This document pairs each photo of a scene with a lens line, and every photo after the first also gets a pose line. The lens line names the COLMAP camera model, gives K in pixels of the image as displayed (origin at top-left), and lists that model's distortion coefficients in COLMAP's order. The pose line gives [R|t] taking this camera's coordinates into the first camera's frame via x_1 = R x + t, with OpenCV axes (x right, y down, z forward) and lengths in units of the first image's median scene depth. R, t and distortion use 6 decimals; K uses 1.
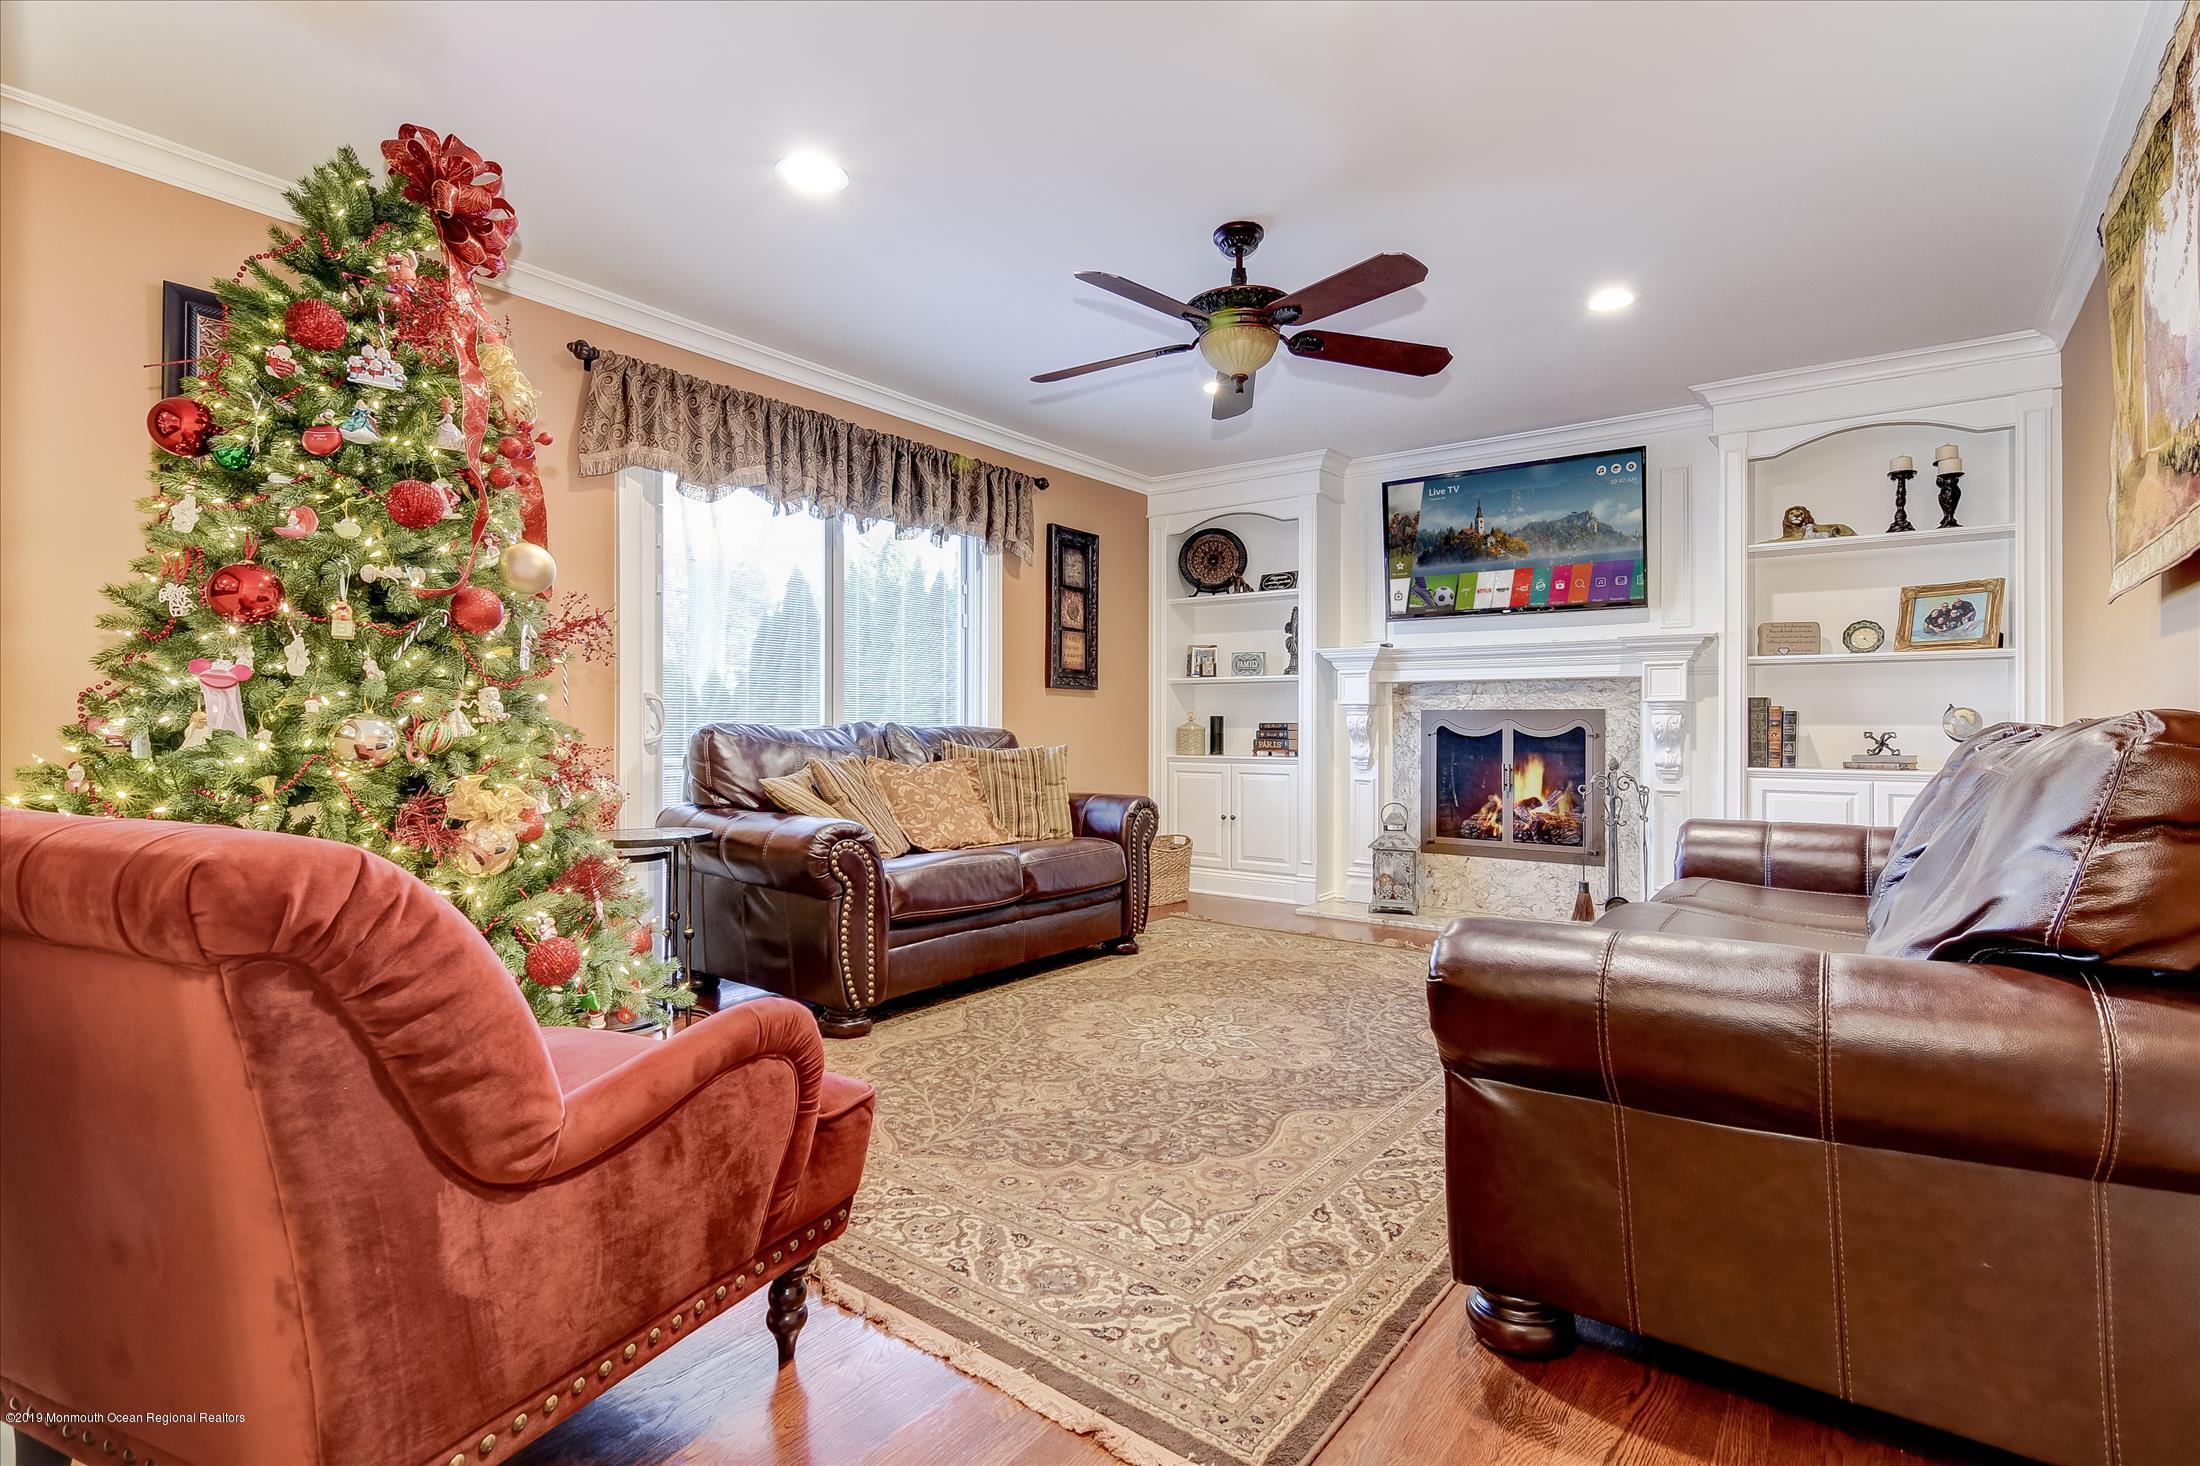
lens RADIAL K [[1048.2, 0, 1102.1], [0, 1048.2, 738.8], [0, 0, 1]] dist [-0.006239, -0.001200]
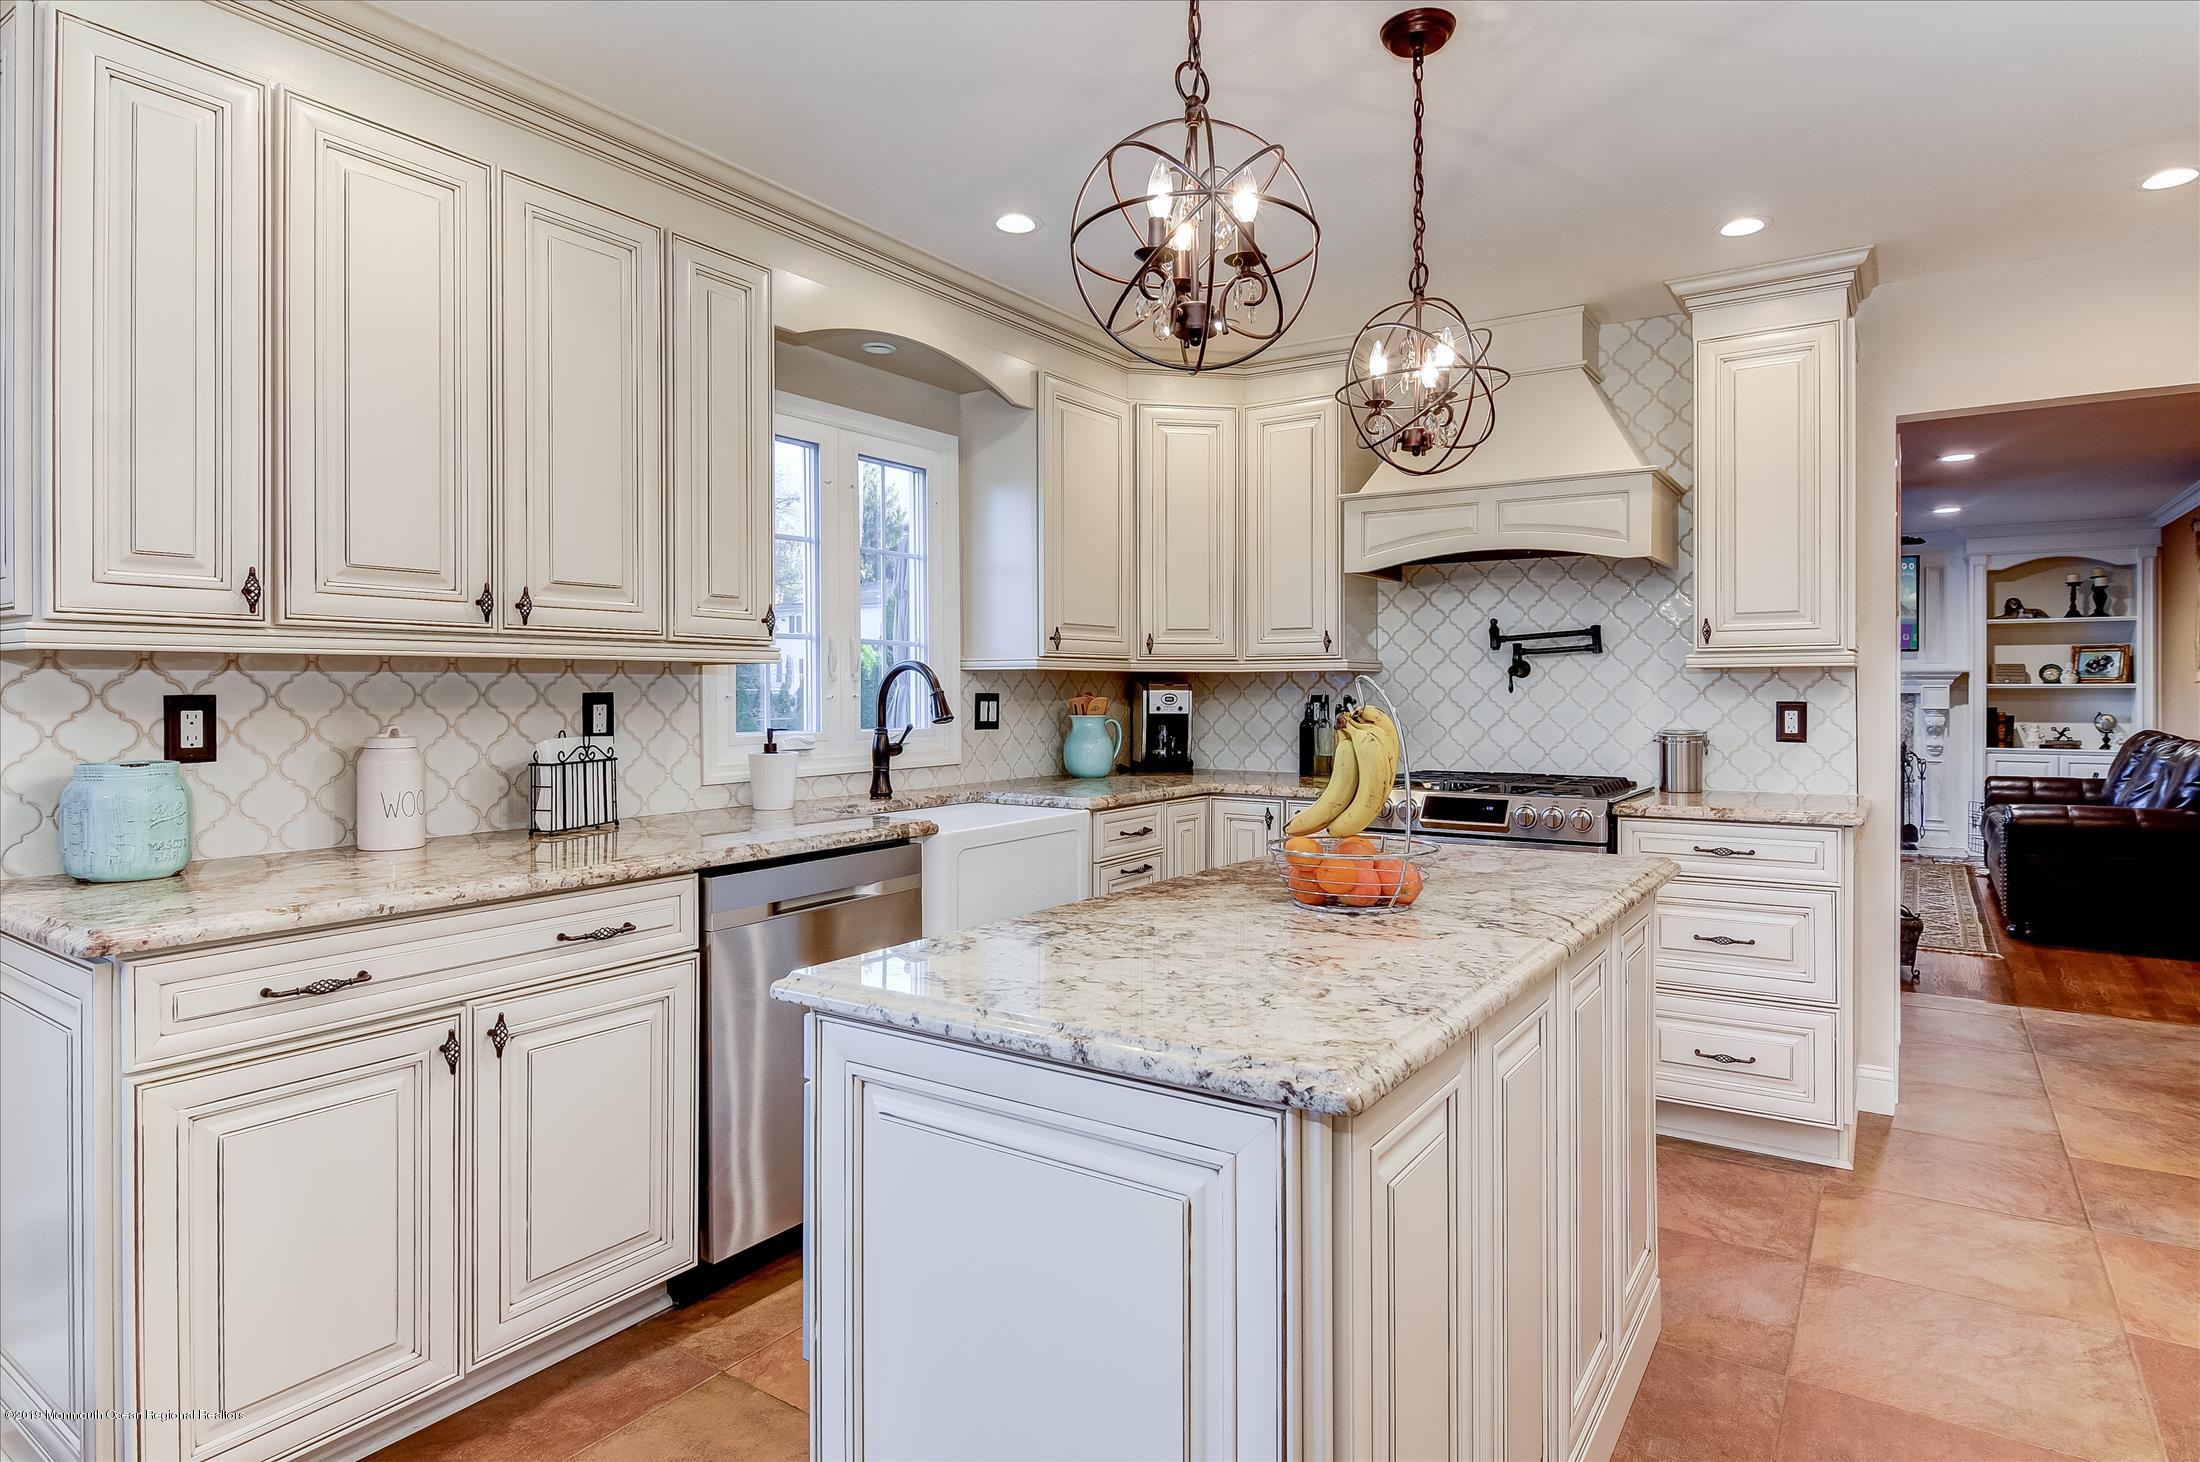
lens RADIAL K [[1221.5, 0, 1095.7], [0, 1221.5, 708.2], [0, 0, 1]] dist [0.000378, -0.007956]
pose [[0.998706, -0.006763, 0.050405, -0.989681], [0.006456, 0.999960, 0.006239, -0.062241], [-0.050446, -0.005905, 0.998709, -0.977521]]
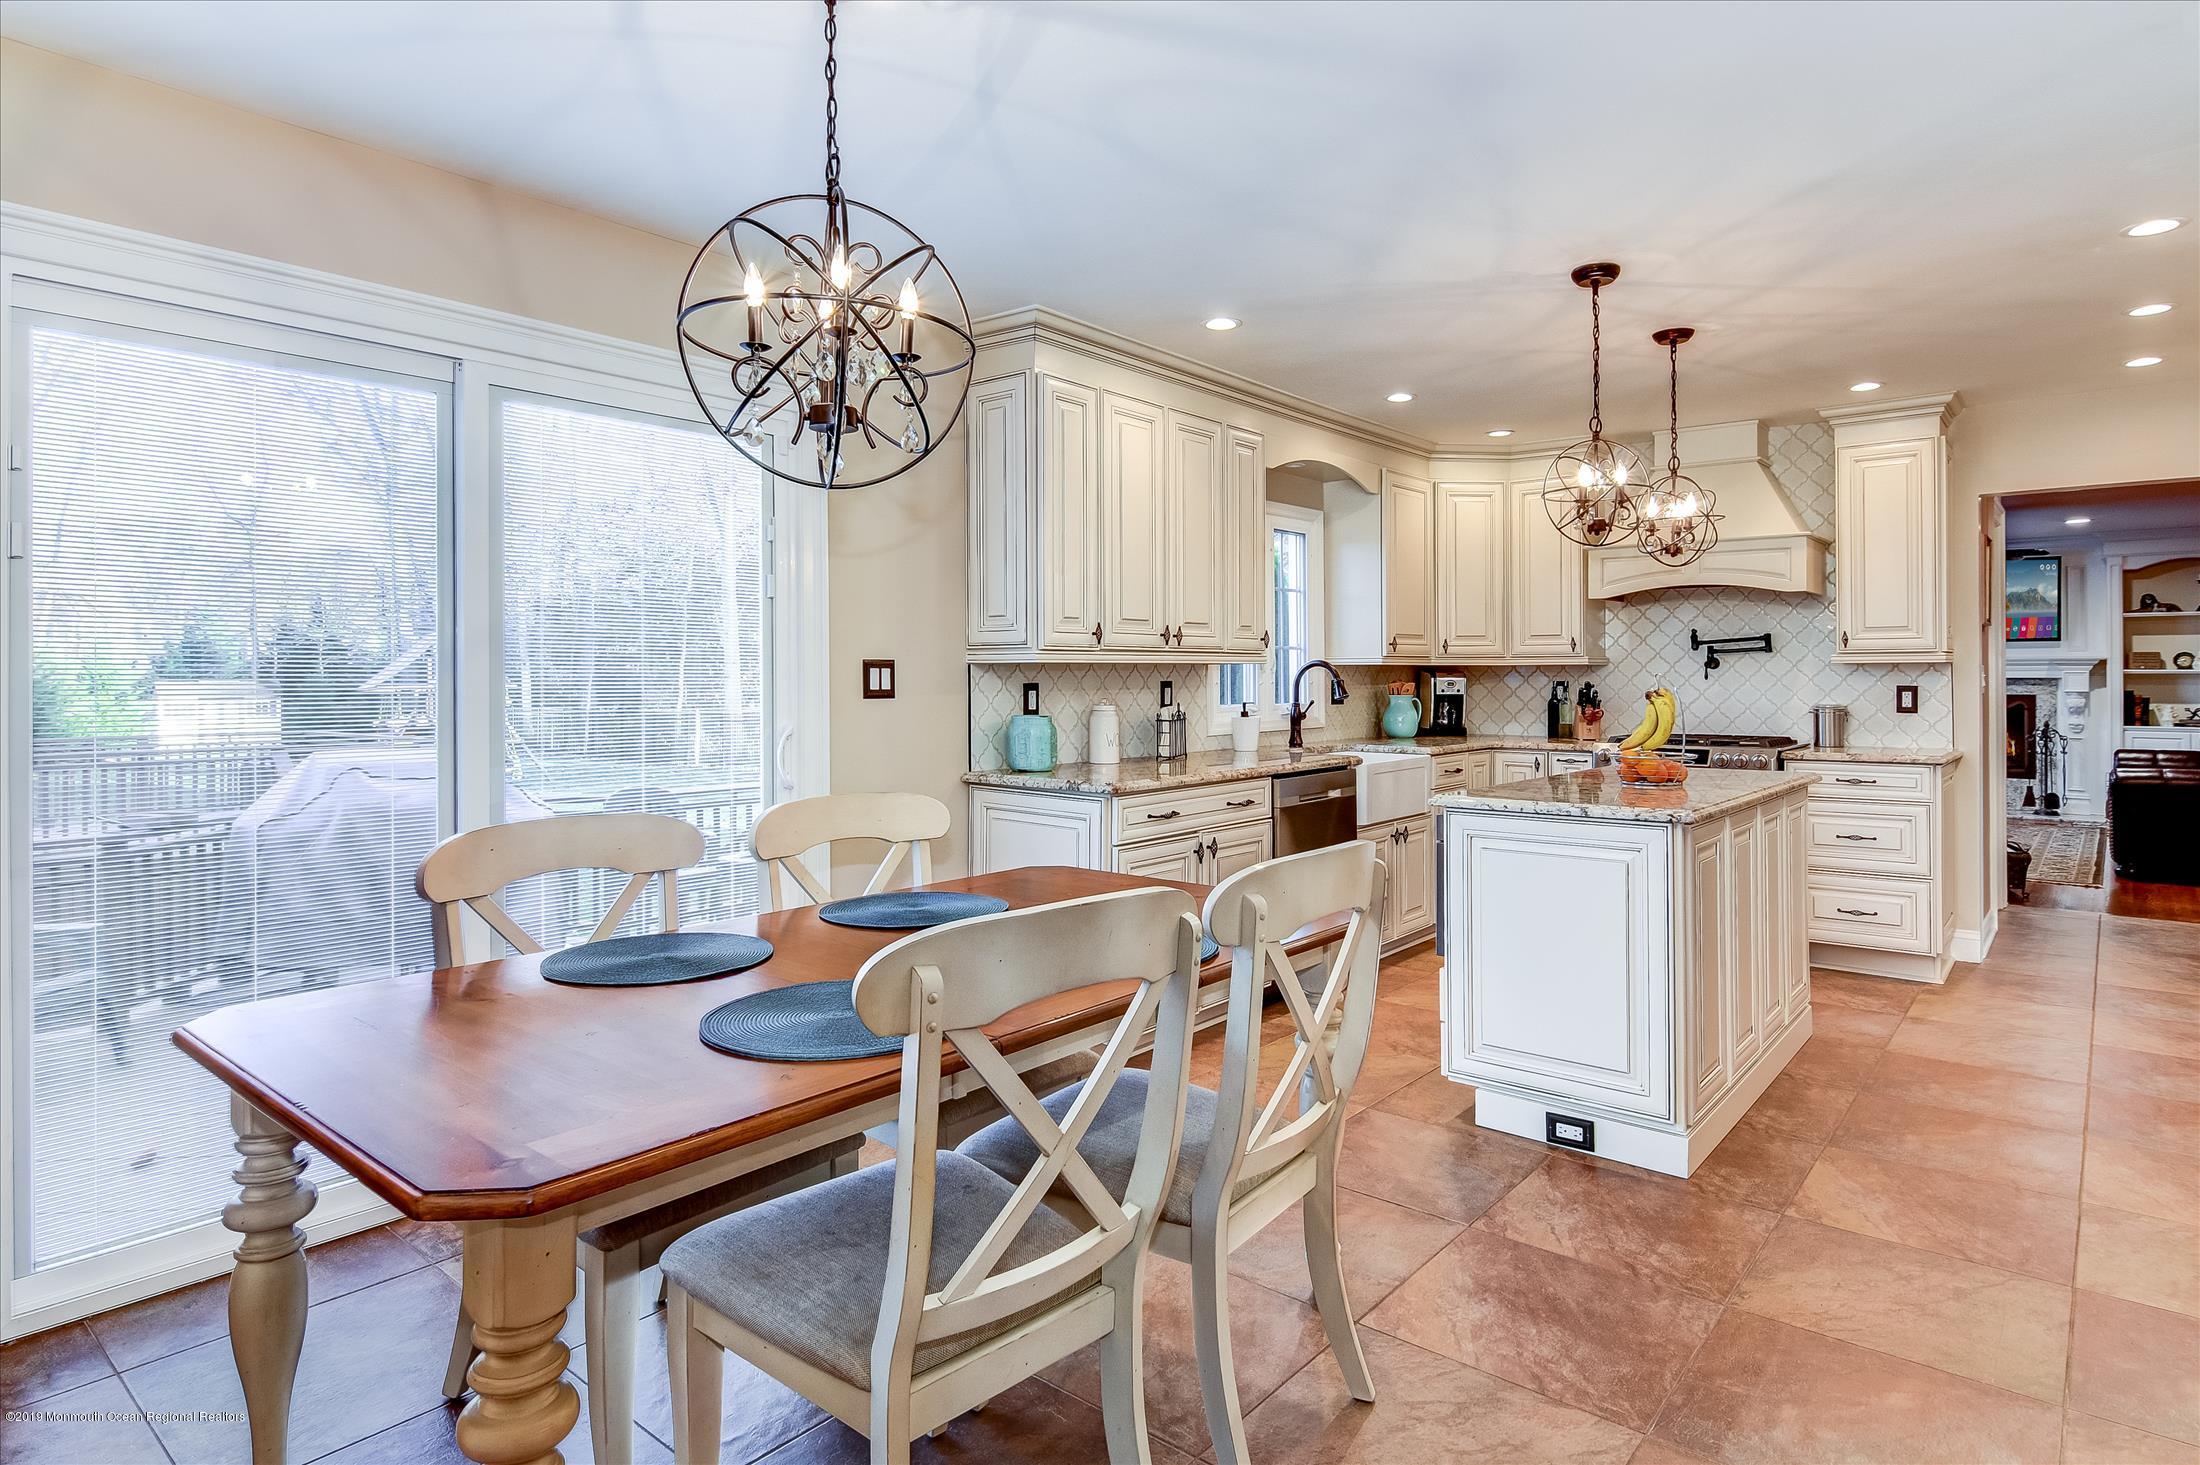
lens RADIAL K [[1221.5, 0, 1087.2], [0, 1221.5, 681.2], [0, 0, 1]] dist [0.000378, -0.007956]
pose [[0.998104, -0.007279, -0.061111, -1.225806], [0.007076, 0.999969, -0.003532, -0.064449], [0.061135, 0.003093, 0.998125, -1.451166]]
